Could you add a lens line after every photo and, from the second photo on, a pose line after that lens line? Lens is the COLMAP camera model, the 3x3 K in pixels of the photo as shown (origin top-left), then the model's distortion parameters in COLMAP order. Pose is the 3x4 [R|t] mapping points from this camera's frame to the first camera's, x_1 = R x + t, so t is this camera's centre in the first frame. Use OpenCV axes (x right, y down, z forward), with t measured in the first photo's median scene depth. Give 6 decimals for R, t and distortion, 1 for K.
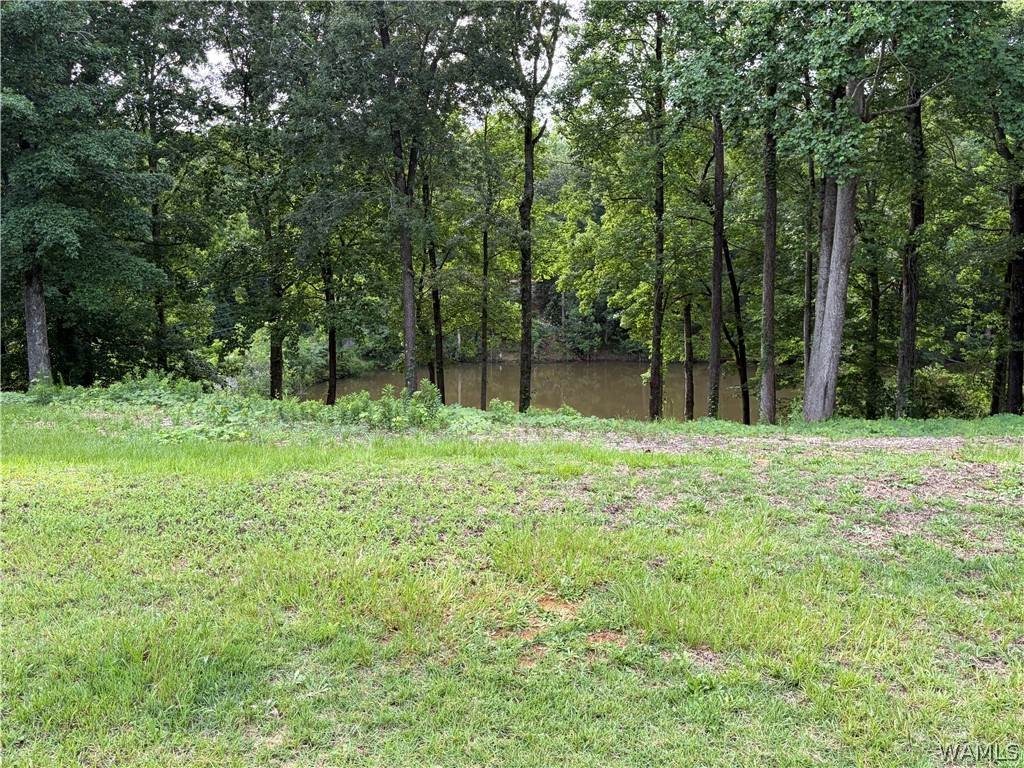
lens RADIAL K [[873.8, 0, 514.2], [0, 873.8, 385.2], [0, 0, 1]] dist [0.053544, -0.078072]
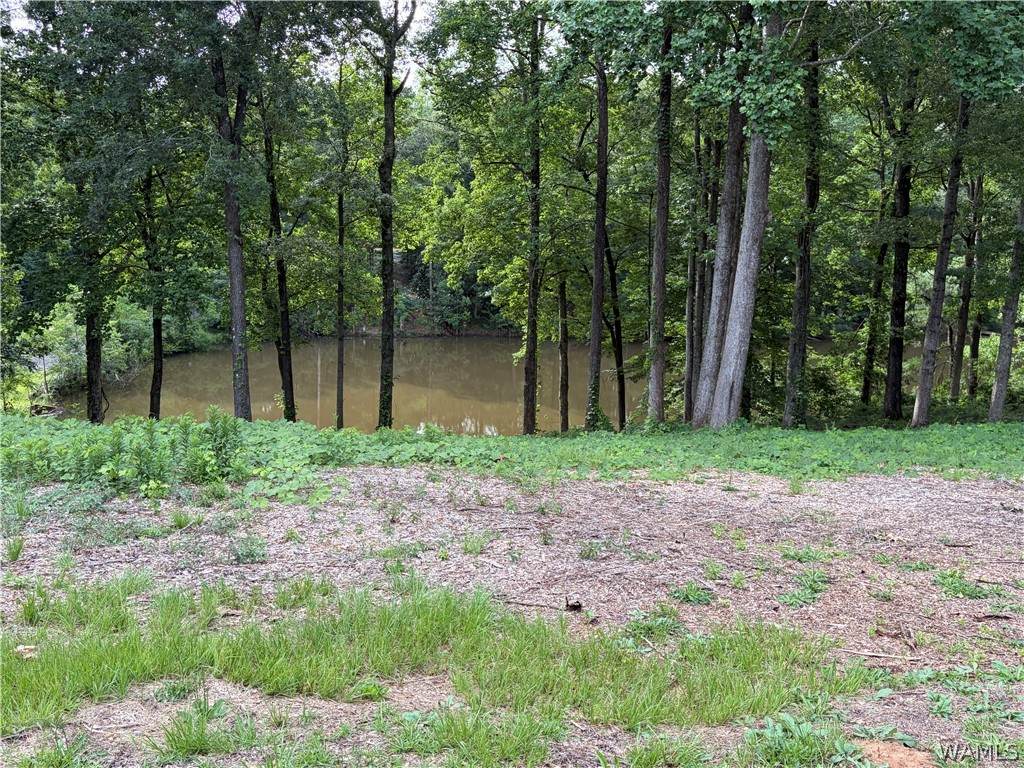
lens RADIAL K [[873.8, 0, 537.9], [0, 873.8, 397.0], [0, 0, 1]] dist [0.053544, -0.078072]
pose [[0.984448, -0.005194, 0.175599, 0.007015], [-0.002994, 0.998922, 0.046332, -0.012830], [-0.175650, -0.046138, 0.983371, 0.085254]]
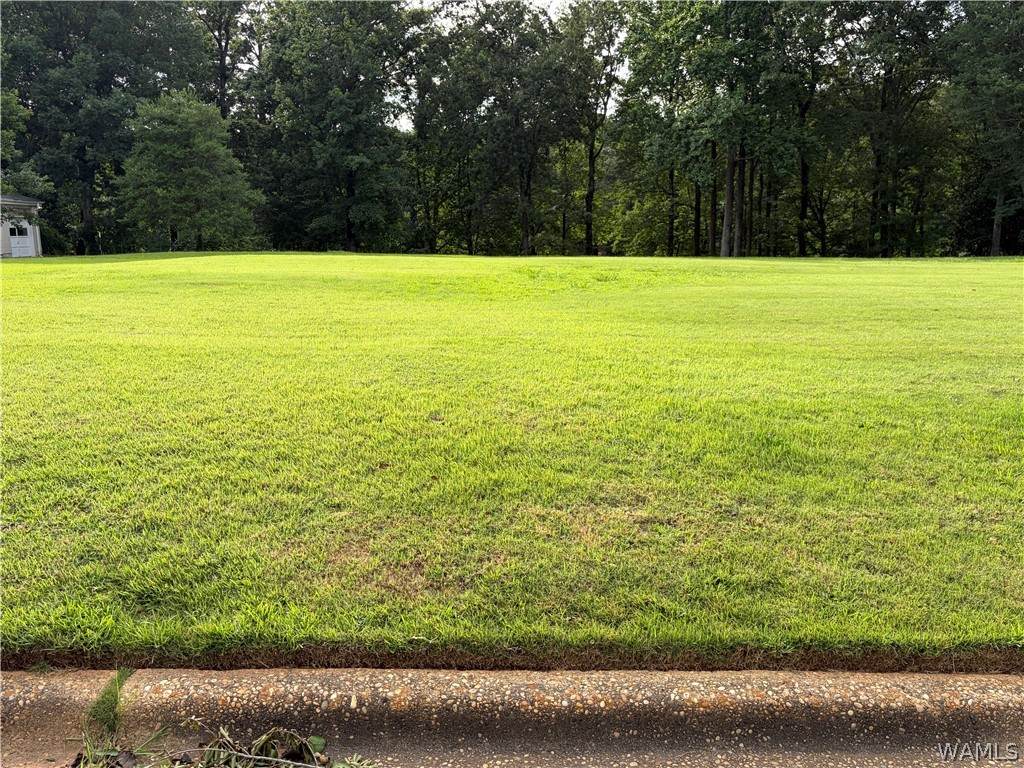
lens RADIAL K [[873.8, 0, 506.2], [0, 873.8, 385.5], [0, 0, 1]] dist [0.053544, -0.078072]
pose [[0.995540, 0.004426, -0.094236, 0.013404], [-0.002042, 0.999676, 0.025378, 0.100950], [0.094317, -0.025073, 0.995226, -0.619189]]
